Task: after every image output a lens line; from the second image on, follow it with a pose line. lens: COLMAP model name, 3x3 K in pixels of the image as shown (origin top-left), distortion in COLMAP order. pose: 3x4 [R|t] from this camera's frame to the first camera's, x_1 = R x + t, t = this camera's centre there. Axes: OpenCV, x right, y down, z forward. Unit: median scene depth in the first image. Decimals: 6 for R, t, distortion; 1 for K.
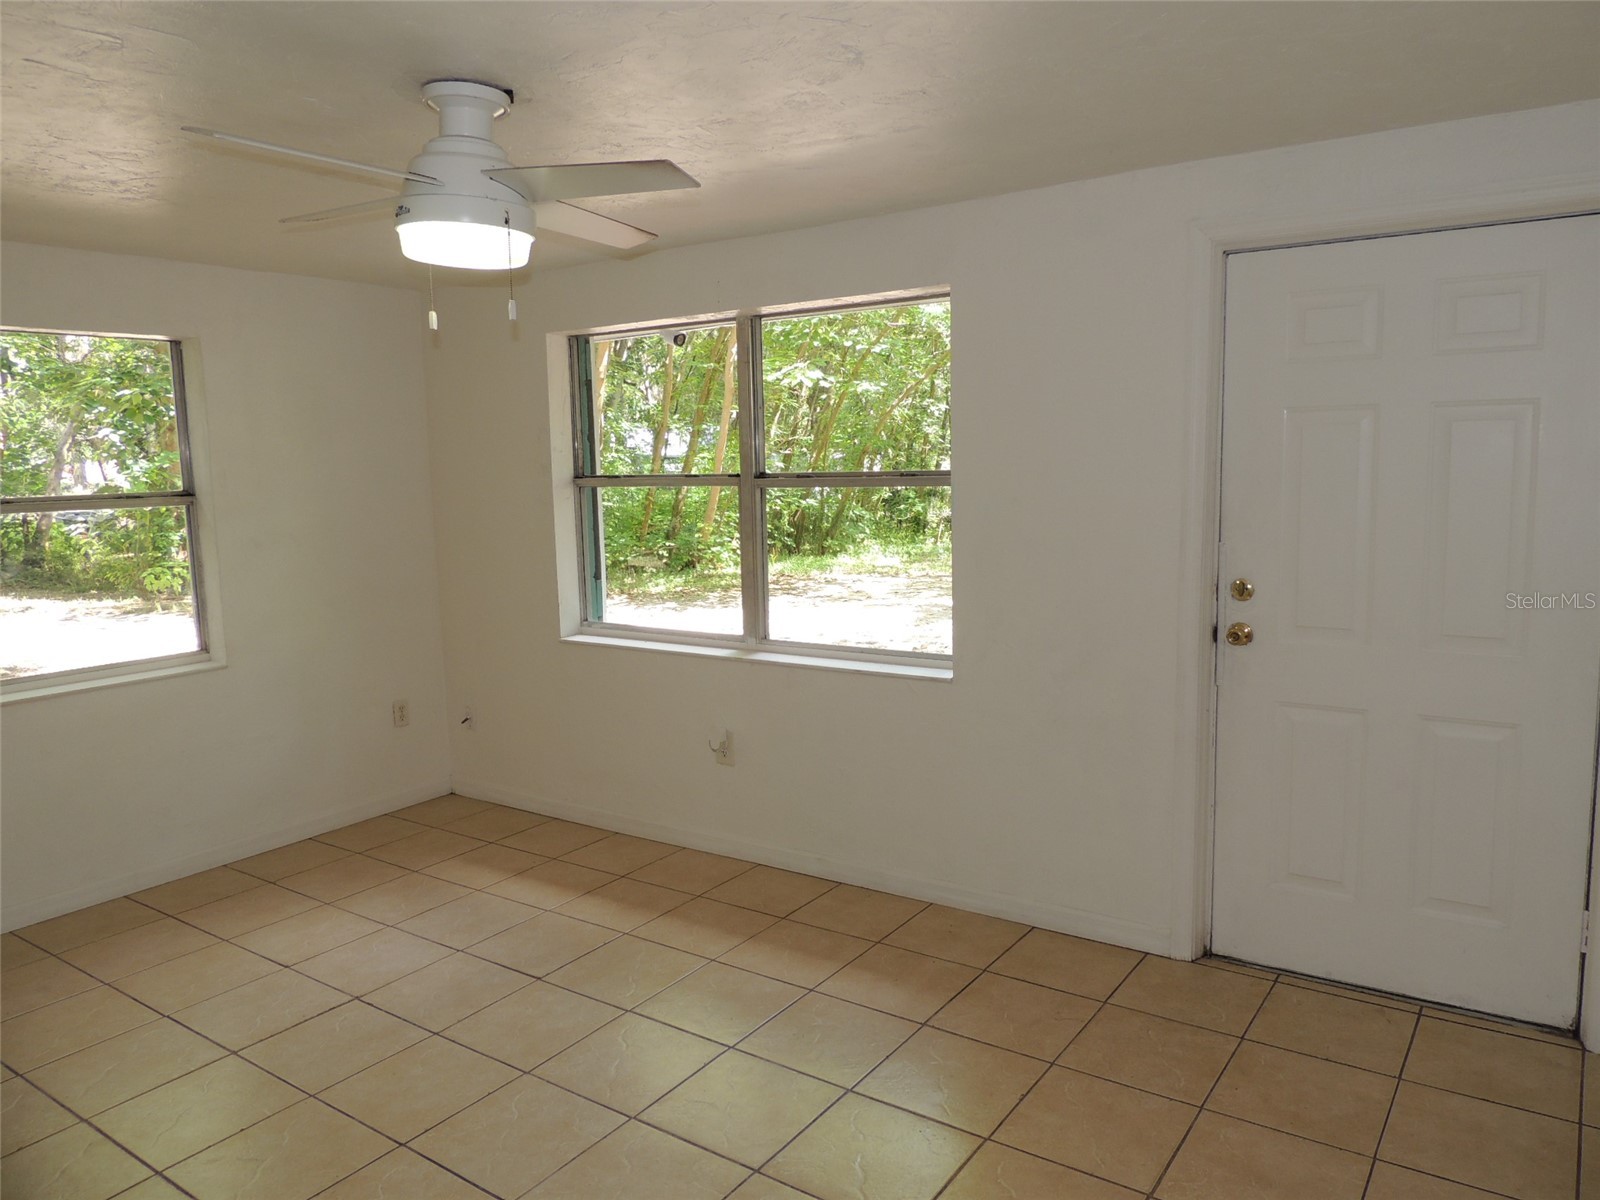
lens RADIAL K [[1134.8, 0, 804.4], [0, 1134.8, 604.7], [0, 0, 1]] dist [-0.022325, 0.012240]
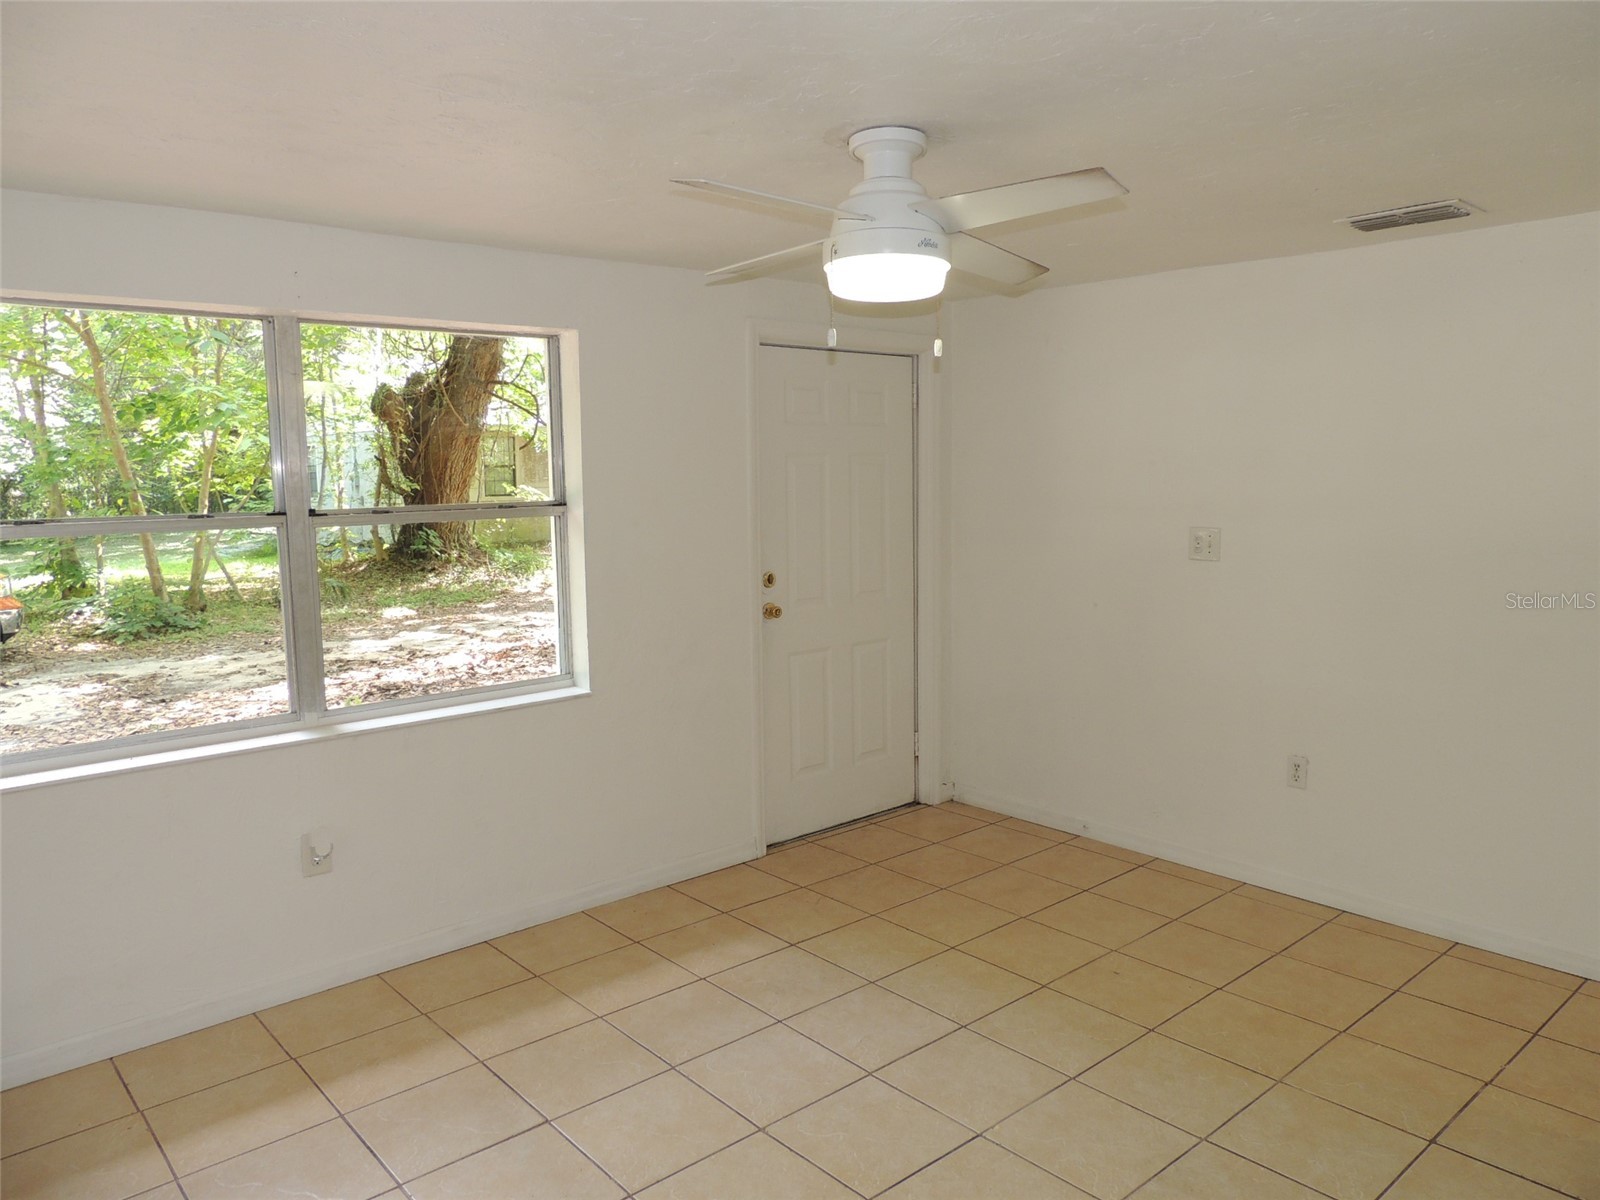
lens RADIAL K [[1134.8, 0, 809.1], [0, 1134.8, 596.9], [0, 0, 1]] dist [-0.022325, 0.012240]
pose [[0.240634, -0.087069, 0.966703, -0.953387], [0.141472, 0.988478, 0.053815, -0.059591], [-0.960251, 0.123811, 0.250179, 0.576366]]
